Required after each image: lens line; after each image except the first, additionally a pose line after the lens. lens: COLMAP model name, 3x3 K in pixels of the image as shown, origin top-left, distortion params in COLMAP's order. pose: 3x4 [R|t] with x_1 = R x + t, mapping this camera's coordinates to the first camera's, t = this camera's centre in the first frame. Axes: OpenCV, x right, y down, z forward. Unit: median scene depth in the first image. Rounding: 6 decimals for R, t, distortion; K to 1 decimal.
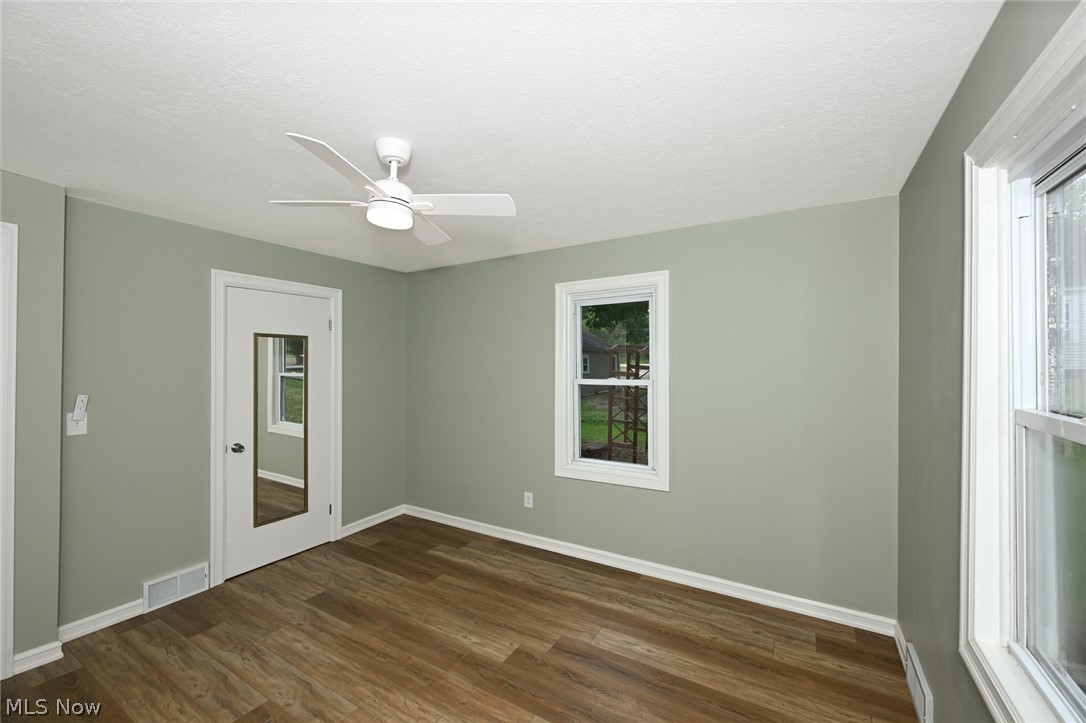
lens RADIAL K [[432.8, 0, 545.7], [0, 432.8, 362.2], [0, 0, 1]] dist [-0.000086, 0.000043]
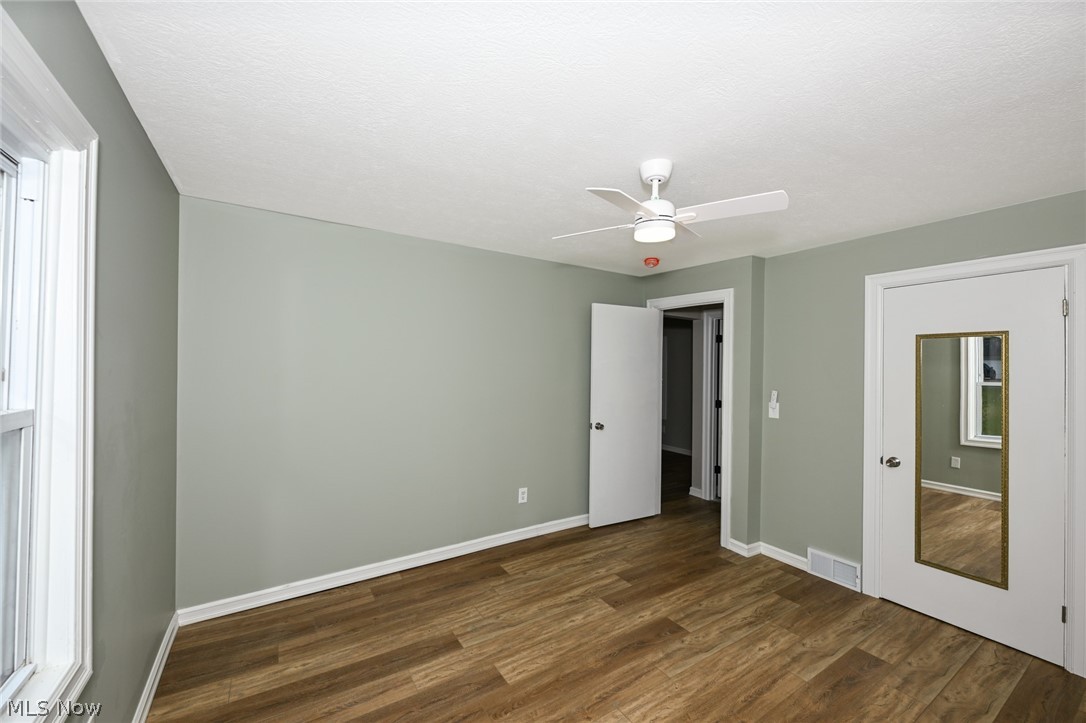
lens RADIAL K [[426.7, 0, 539.6], [0, 426.7, 365.8], [0, 0, 1]] dist [-0.002063, -0.000107]
pose [[-0.445426, -0.008114, -0.895282, 0.528747], [-0.012024, 0.999923, -0.003080, 0.006837], [0.895238, 0.009393, -0.445489, 0.895646]]
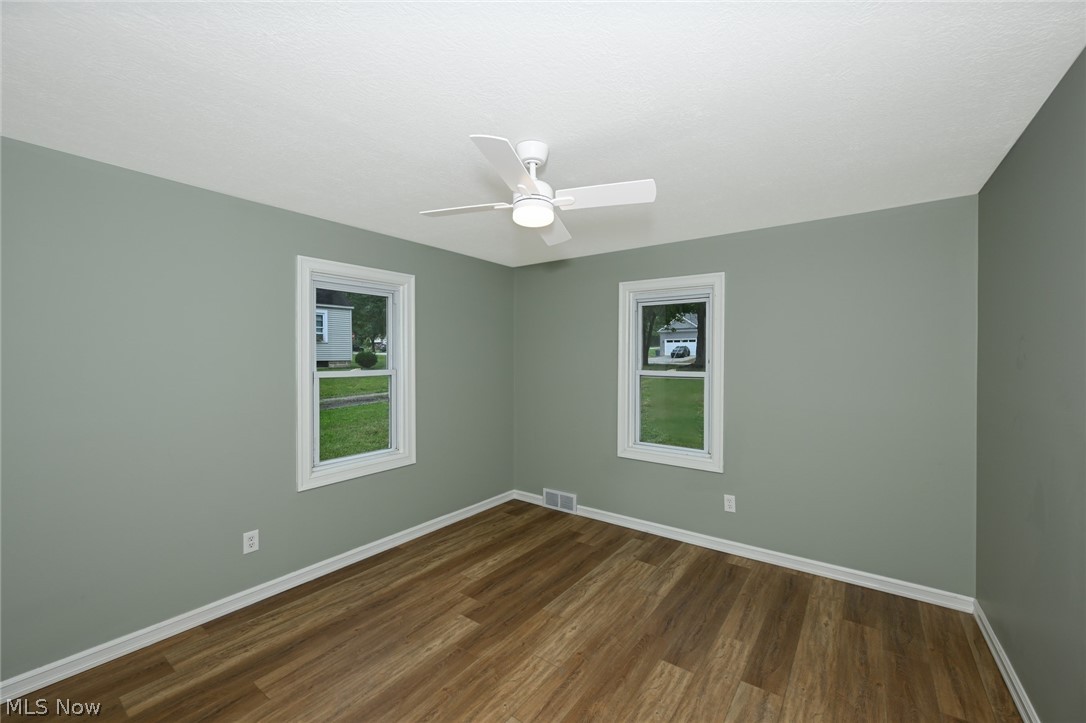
lens RADIAL K [[432.8, 0, 545.7], [0, 432.8, 362.2], [0, 0, 1]] dist [-0.000086, 0.000043]
pose [[0.100163, -0.006598, 0.994949, -1.030568], [-0.002325, 0.999974, 0.006866, 0.015448], [-0.994968, -0.003001, 0.100145, 0.634116]]
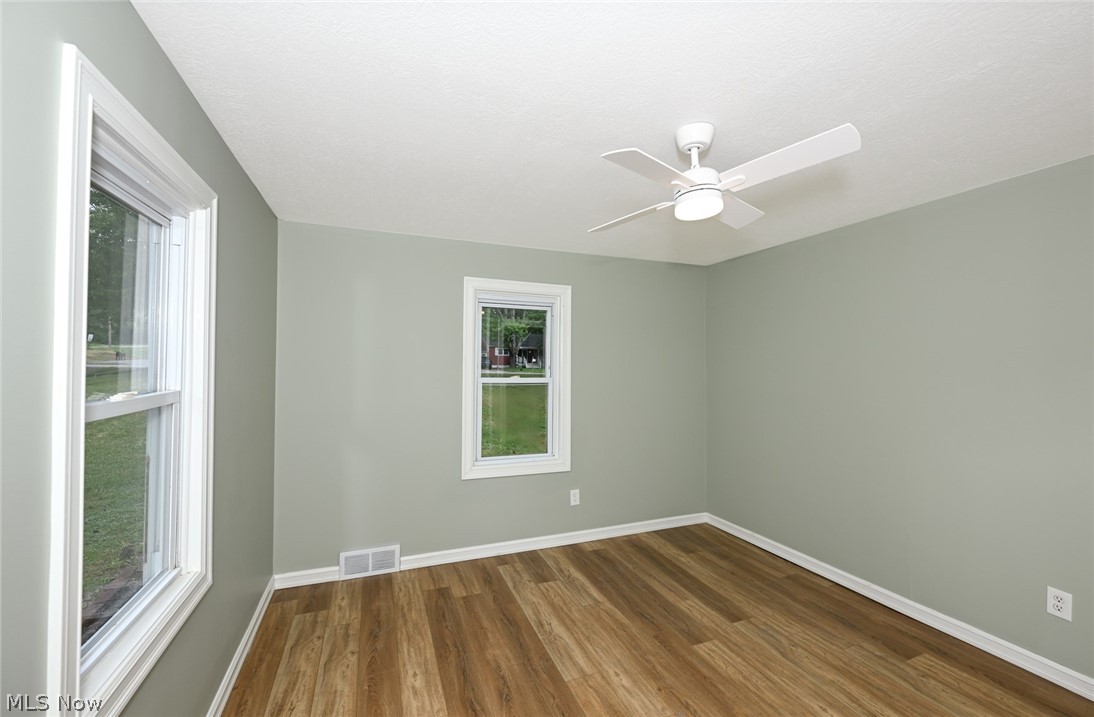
lens RADIAL K [[443.1, 0, 542.9], [0, 443.1, 356.8], [0, 0, 1]] dist [0.000155, 0.000011]
pose [[-0.786165, 0.005819, 0.617989, -0.501374], [-0.005449, 0.999852, -0.016347, 0.010497], [-0.617993, -0.016219, -0.786017, 1.431915]]
